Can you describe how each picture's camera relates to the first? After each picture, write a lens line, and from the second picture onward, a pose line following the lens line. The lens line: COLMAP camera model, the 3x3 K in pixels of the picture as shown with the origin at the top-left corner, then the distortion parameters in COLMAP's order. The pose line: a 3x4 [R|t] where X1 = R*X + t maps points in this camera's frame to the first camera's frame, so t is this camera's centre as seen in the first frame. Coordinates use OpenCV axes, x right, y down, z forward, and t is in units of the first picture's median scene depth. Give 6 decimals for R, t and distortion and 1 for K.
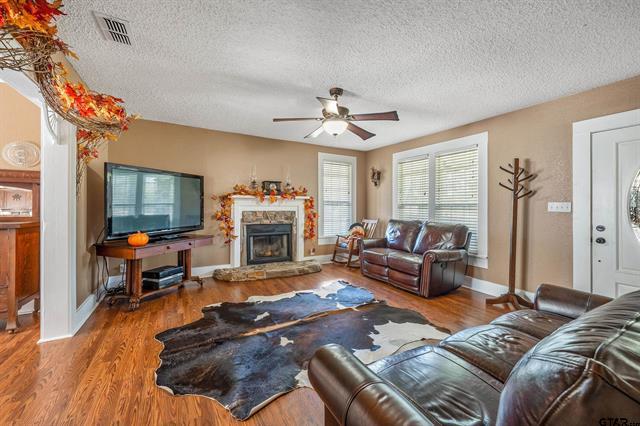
lens RADIAL K [[258.6, 0, 319.6], [0, 258.6, 206.3], [0, 0, 1]] dist [-0.003905, -0.000215]
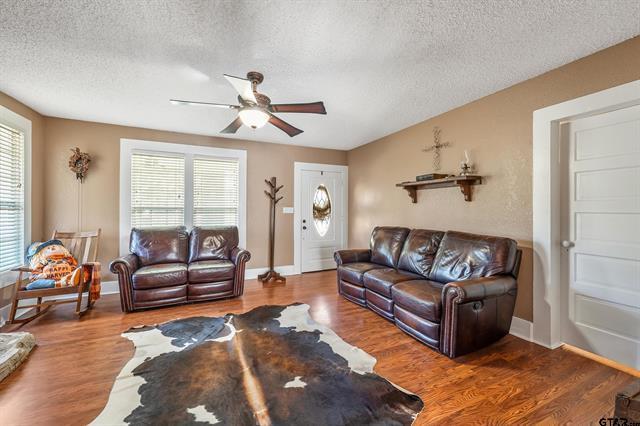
lens RADIAL K [[258.6, 0, 322.2], [0, 258.6, 208.7], [0, 0, 1]] dist [-0.003905, -0.000215]
pose [[0.060906, -0.006475, 0.998122, -0.472867], [-0.002687, 0.999974, 0.006651, -0.012023], [-0.998140, -0.003087, 0.060887, 0.447178]]
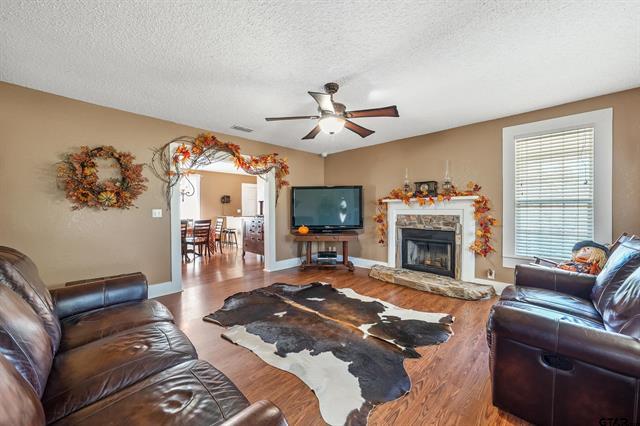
lens RADIAL K [[242.7, 0, 317.7], [0, 242.7, 210.6], [0, 0, 1]] dist [-0.000945, -0.000022]
pose [[0.272652, -0.004657, -0.962101, 0.555757], [0.002954, 0.999988, -0.004003, 0.006076], [0.962108, -0.001750, 0.272663, 0.434874]]
